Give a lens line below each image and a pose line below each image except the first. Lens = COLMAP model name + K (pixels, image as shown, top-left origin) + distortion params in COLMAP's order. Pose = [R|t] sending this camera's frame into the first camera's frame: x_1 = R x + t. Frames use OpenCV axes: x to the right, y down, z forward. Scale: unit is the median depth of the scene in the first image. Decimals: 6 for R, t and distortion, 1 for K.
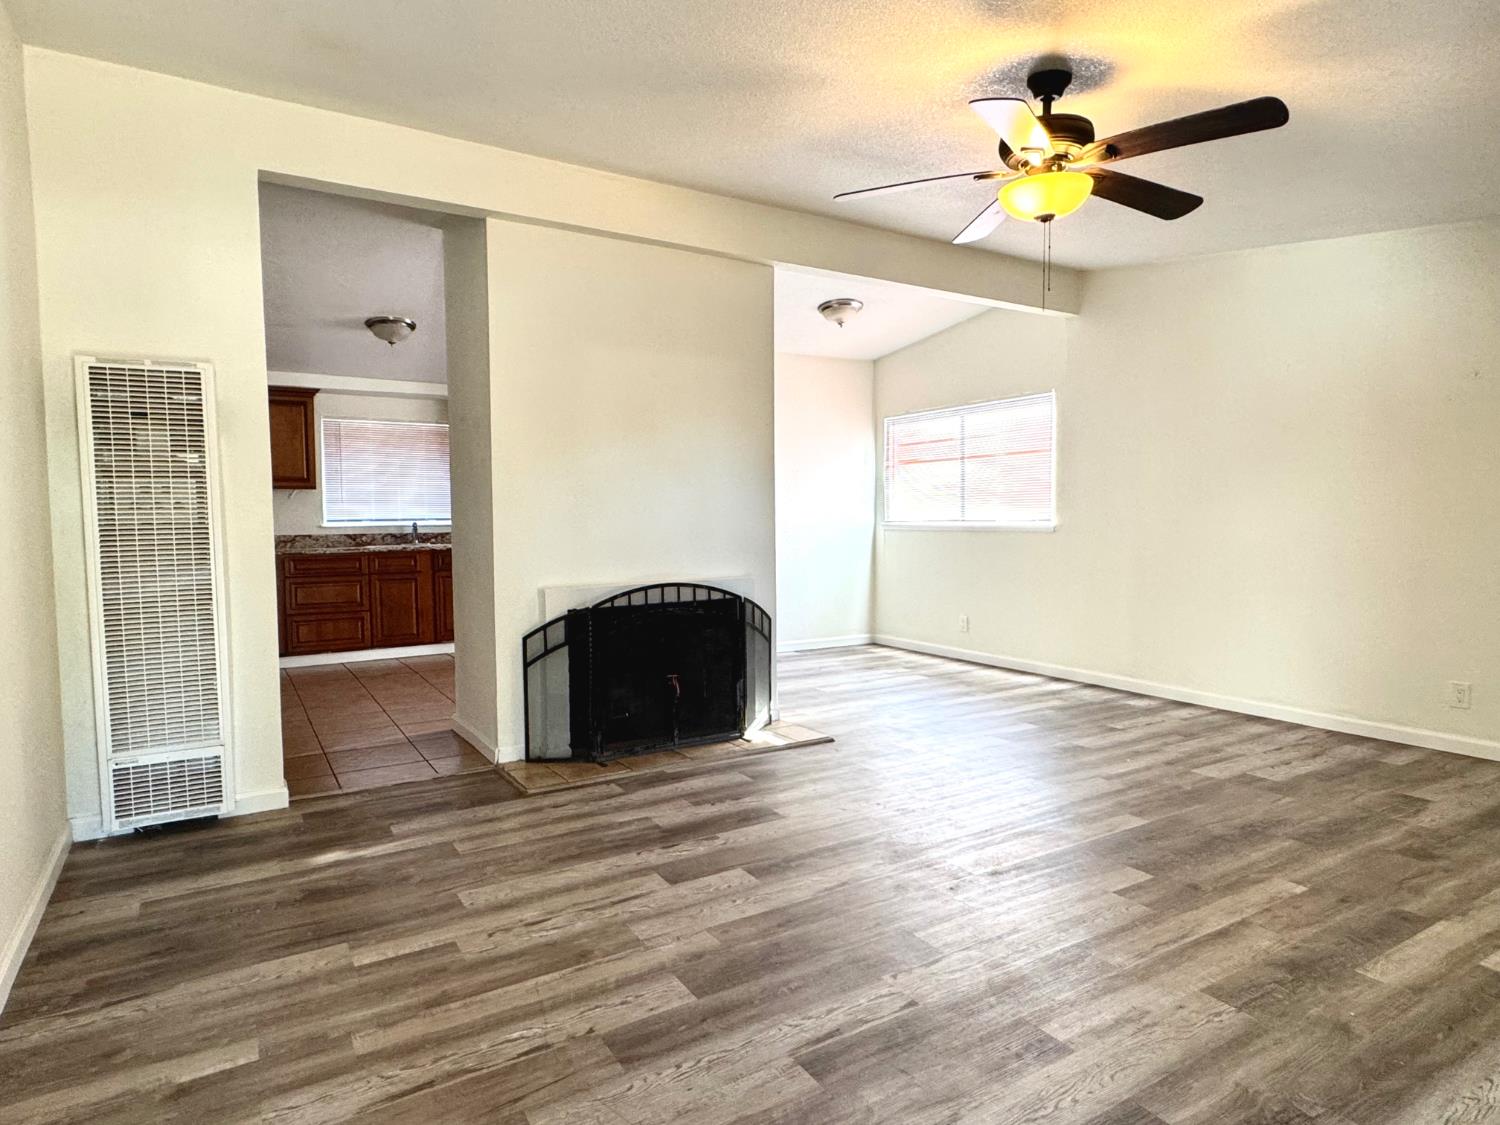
lens RADIAL K [[862.7, 0, 744.3], [0, 862.7, 565.9], [0, 0, 1]] dist [0.004900, -0.001203]
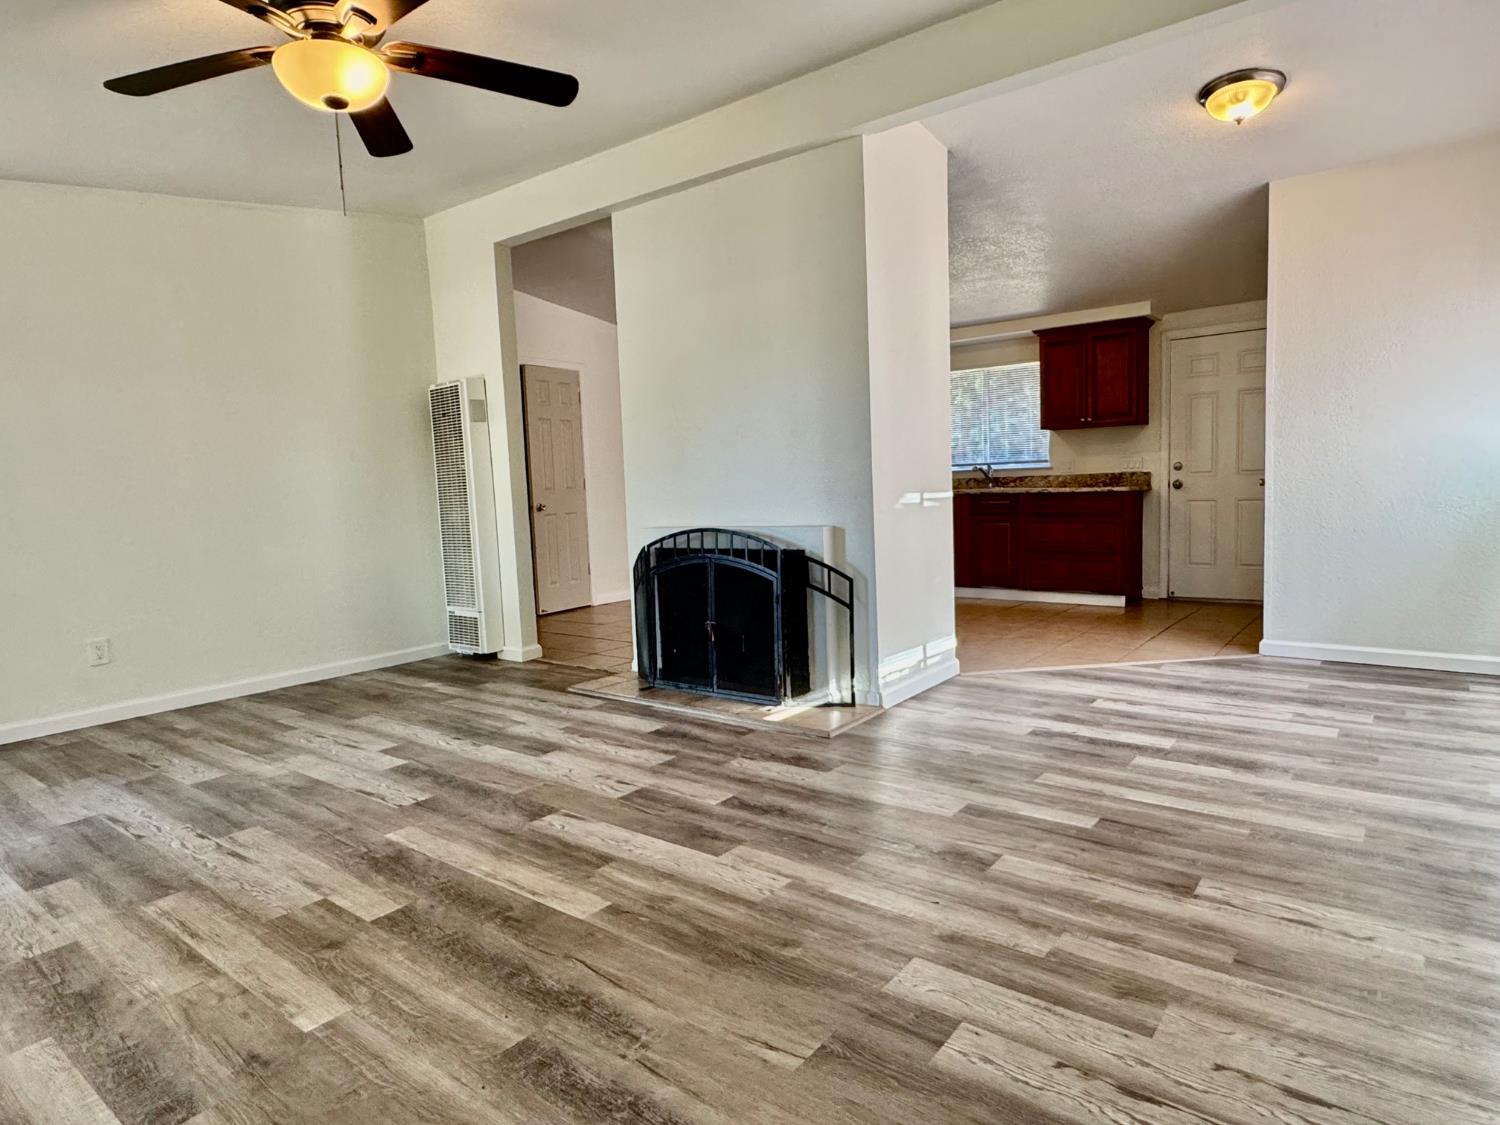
lens RADIAL K [[862.7, 0, 744.3], [0, 862.7, 565.9], [0, 0, 1]] dist [0.004900, -0.001203]
pose [[0.352475, 0.081468, -0.932268, 0.918761], [-0.019699, 0.996629, 0.079645, -0.017732], [0.935614, -0.009708, 0.352891, 0.745683]]
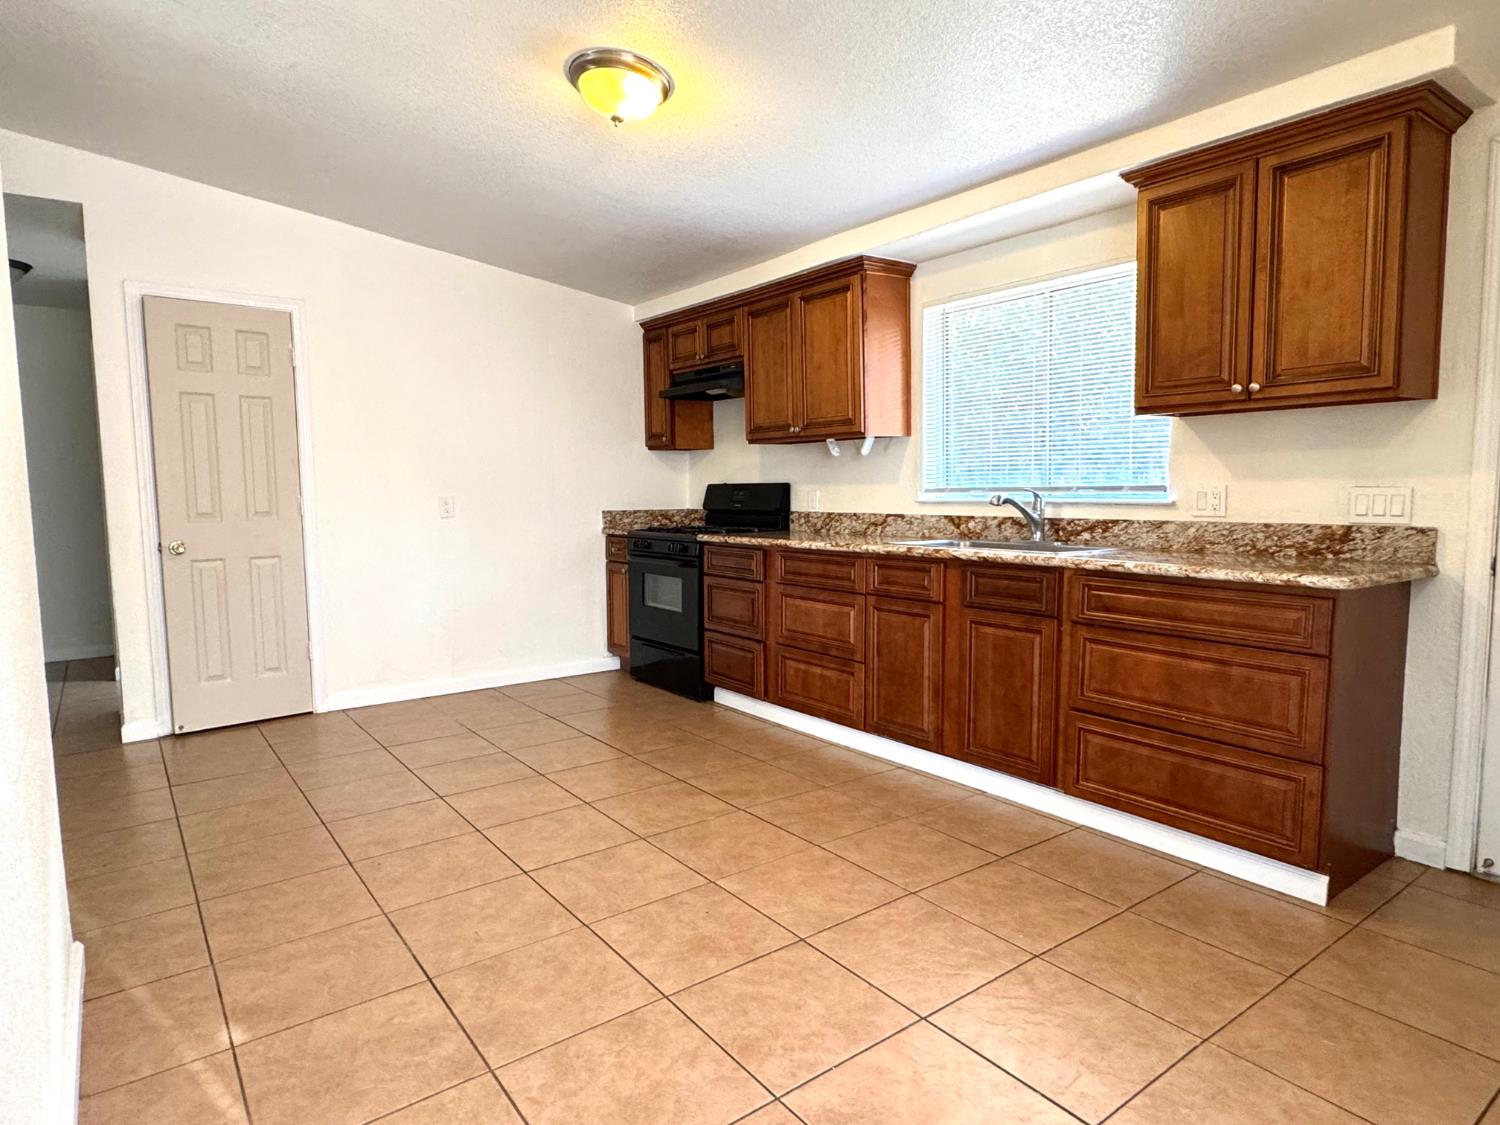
lens RADIAL K [[862.7, 0, 744.3], [0, 862.7, 565.9], [0, 0, 1]] dist [0.004900, -0.001203]
pose [[0.091911, 0.093565, -0.991362, 0.134305], [-0.049217, 0.994786, 0.089325, -0.091019], [0.994550, 0.040582, 0.096037, 1.585178]]
